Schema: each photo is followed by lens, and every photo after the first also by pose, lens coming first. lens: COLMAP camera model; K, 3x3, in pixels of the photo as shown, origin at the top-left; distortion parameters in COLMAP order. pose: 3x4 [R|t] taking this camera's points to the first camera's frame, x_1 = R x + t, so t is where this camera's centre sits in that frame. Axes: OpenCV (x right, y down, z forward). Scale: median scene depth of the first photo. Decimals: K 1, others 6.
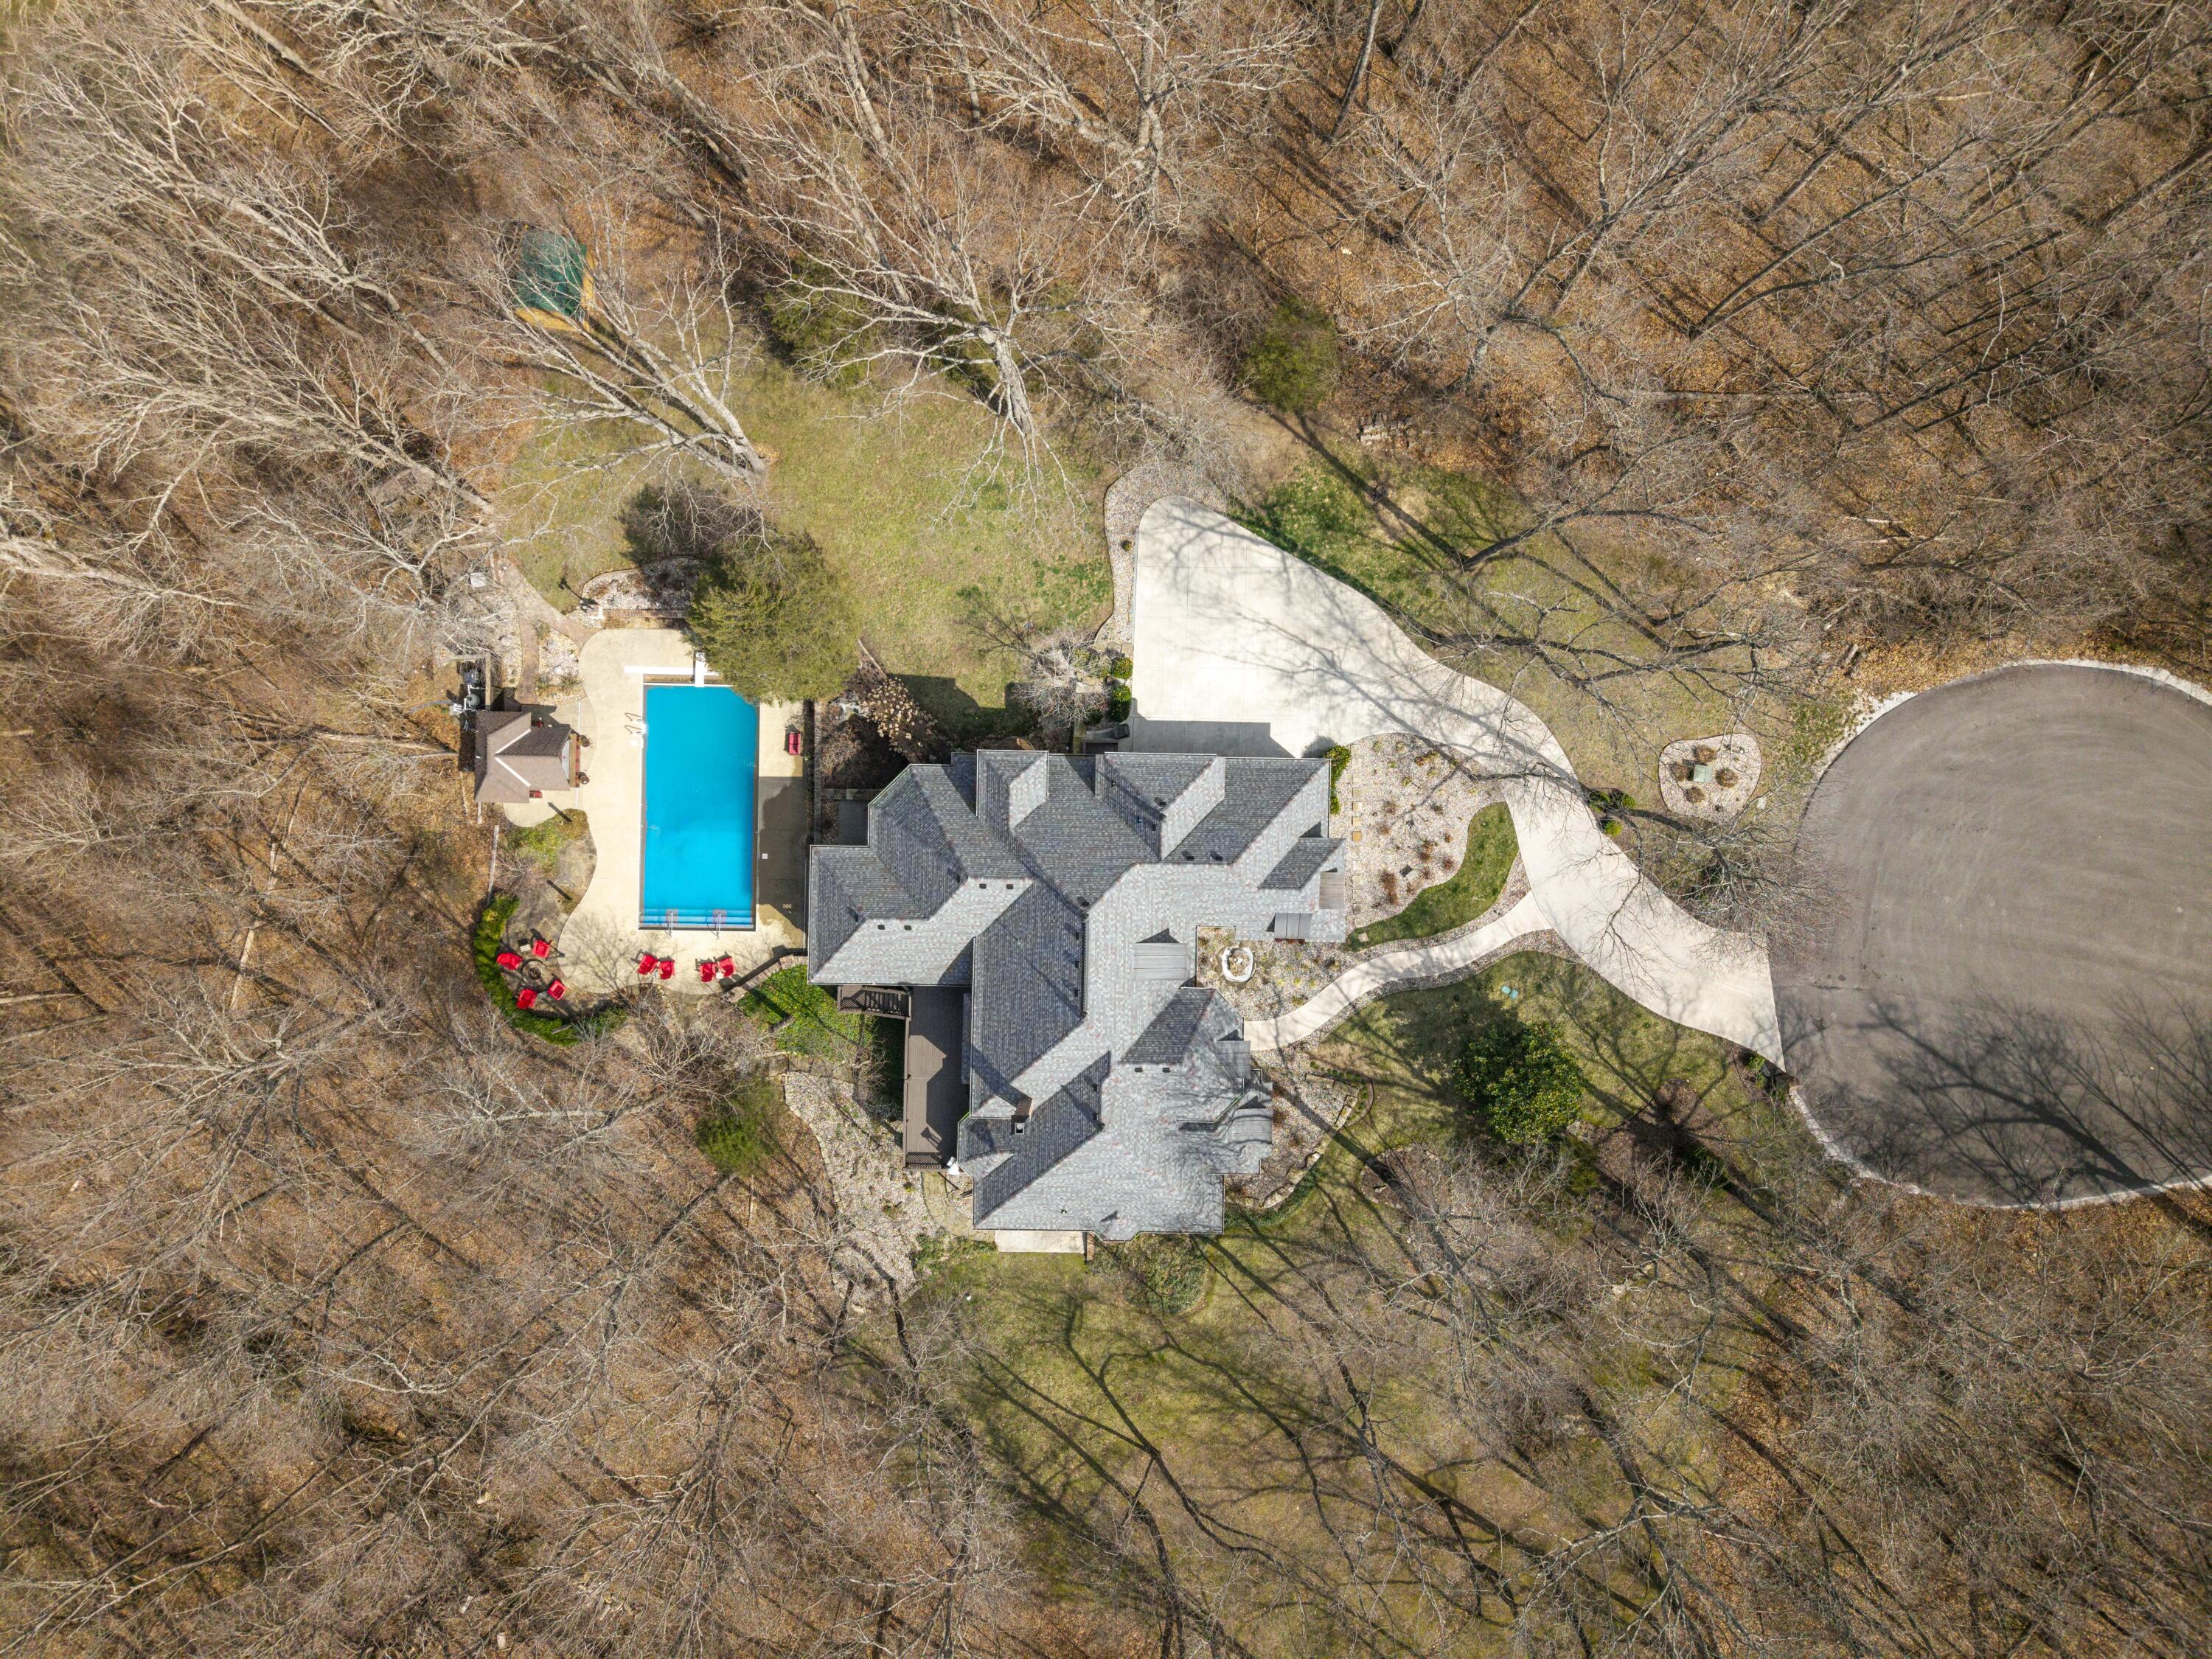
lens RADIAL K [[1473.2, 0, 1099.4], [0, 1473.2, 834.2], [0, 0, 1]] dist [0.115614, -0.193108]
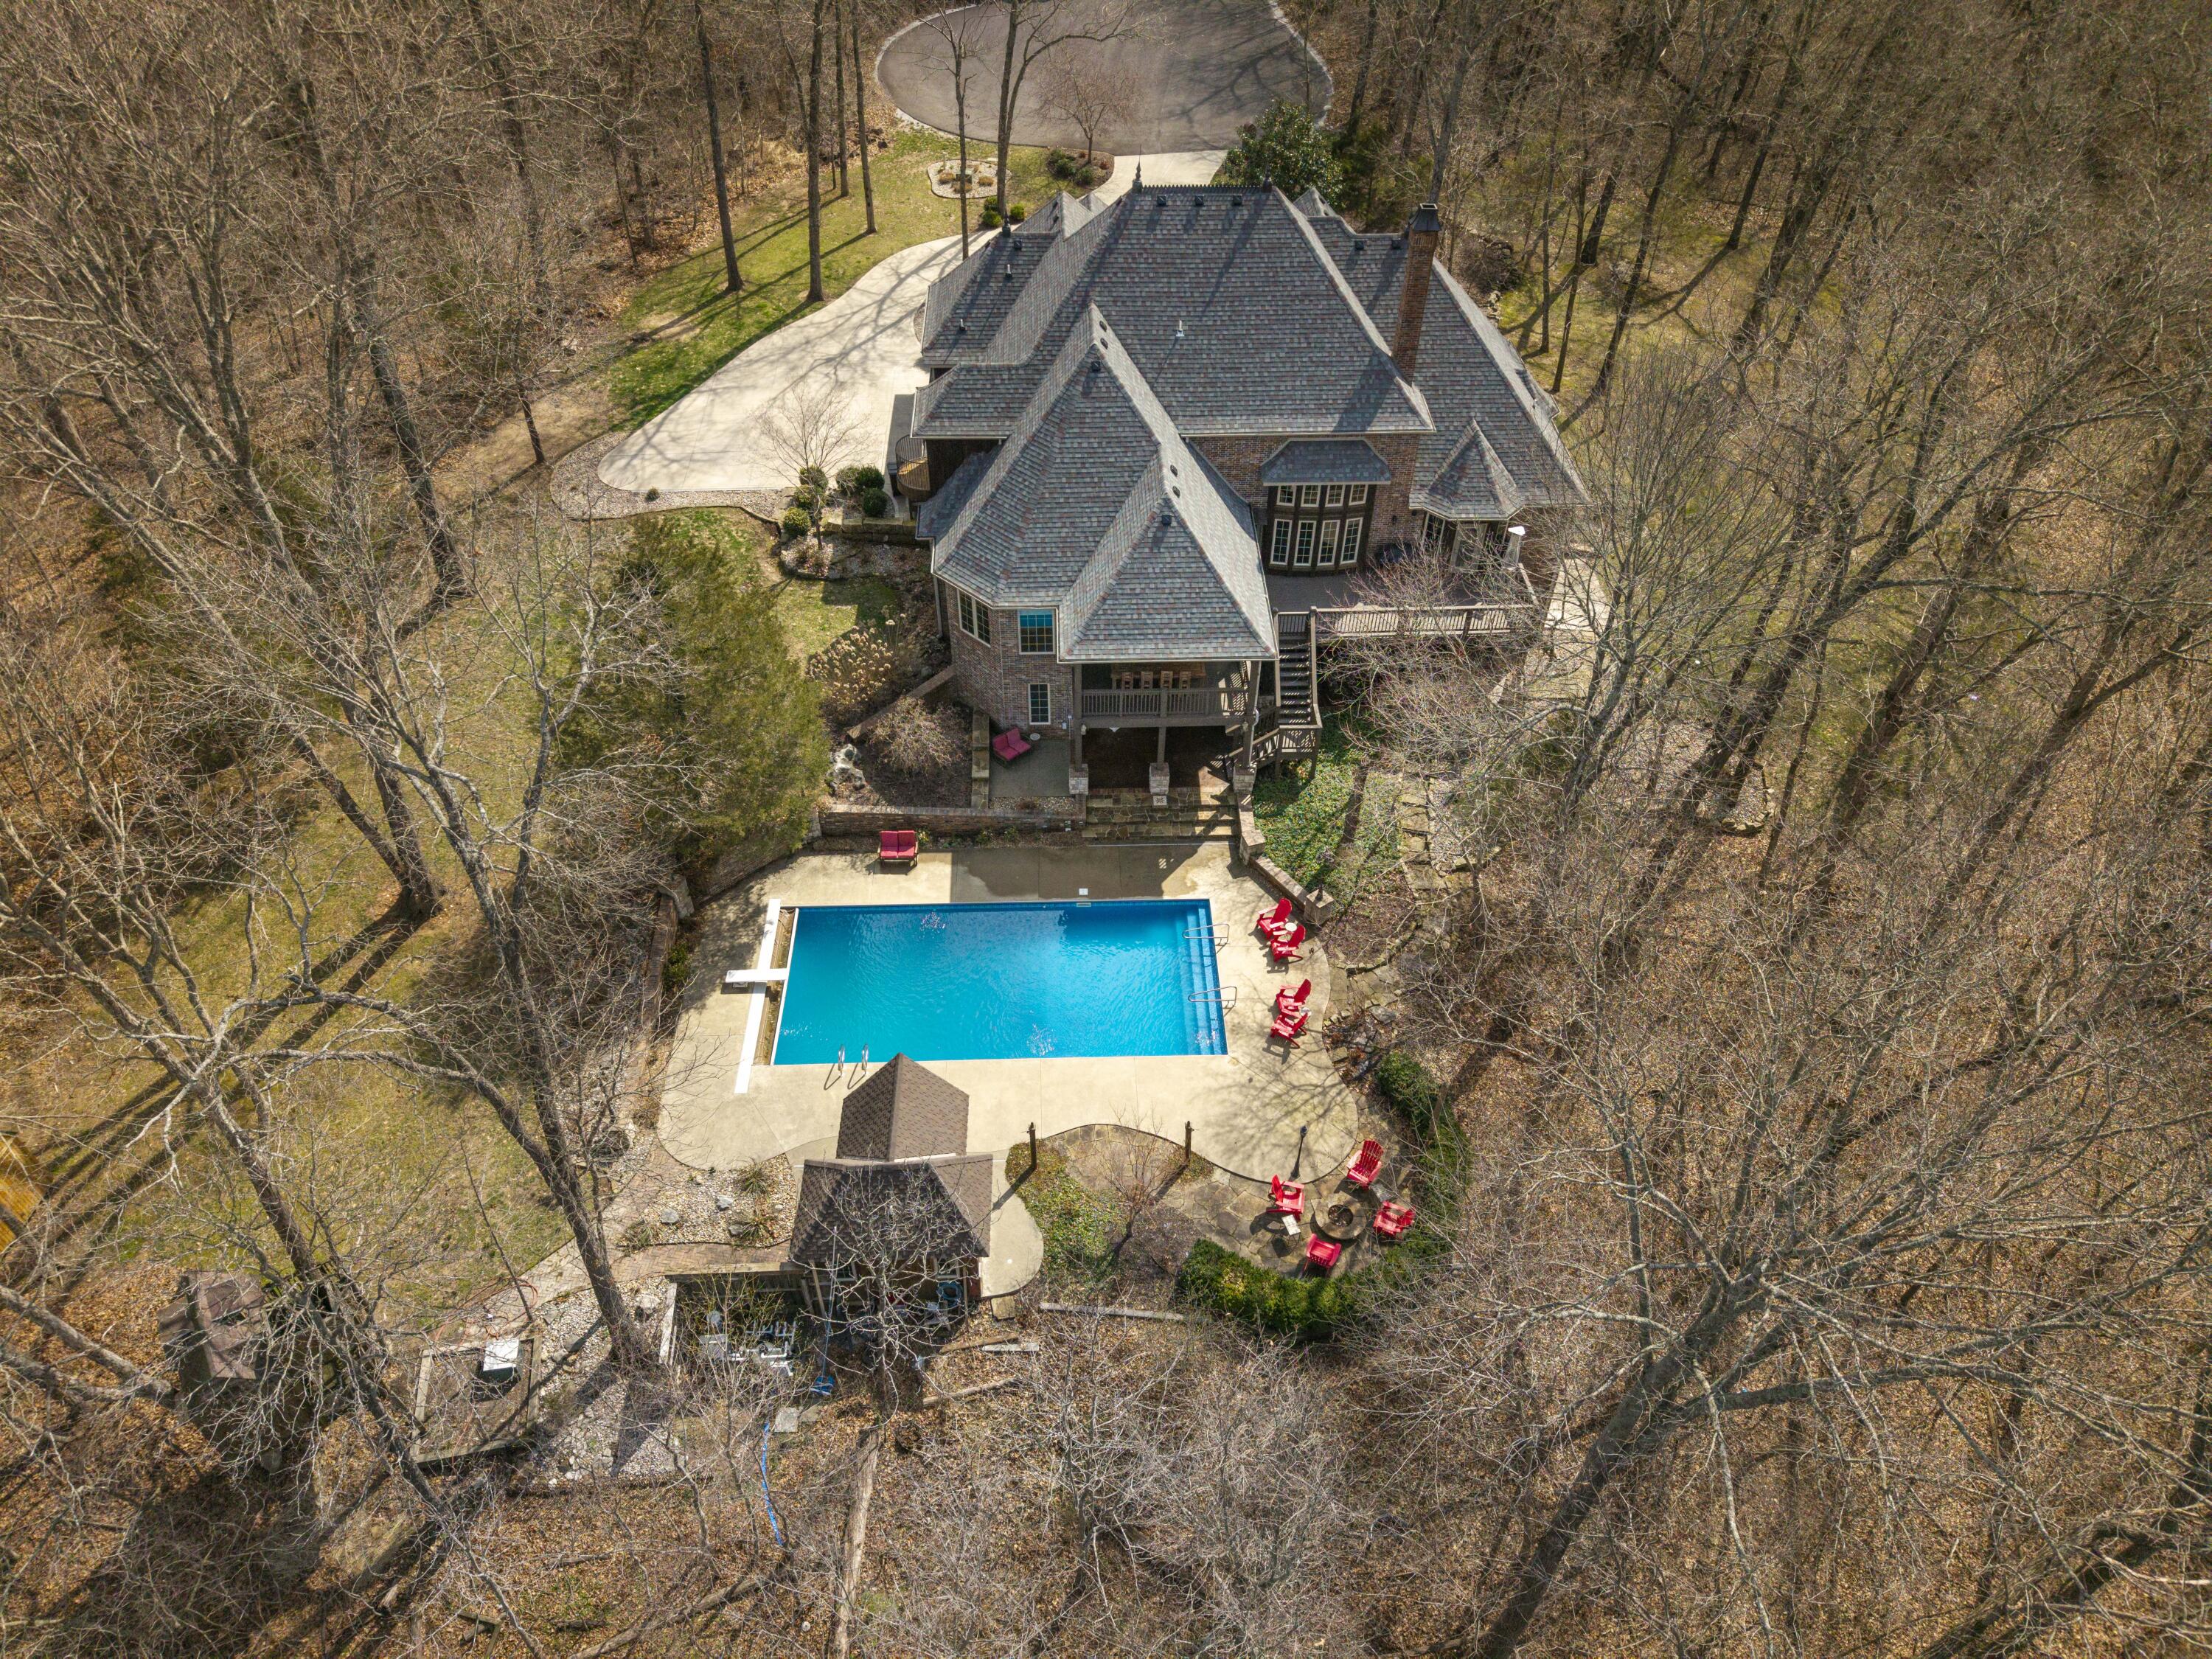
lens RADIAL K [[1473.2, 0, 1099.4], [0, 1473.2, 834.2], [0, 0, 1]] dist [0.115614, -0.193108]
pose [[-0.050152, -0.691918, 0.720232, -0.641175], [0.998741, -0.035697, 0.035252, 0.001199], [0.001319, 0.721093, 0.692837, 0.569991]]
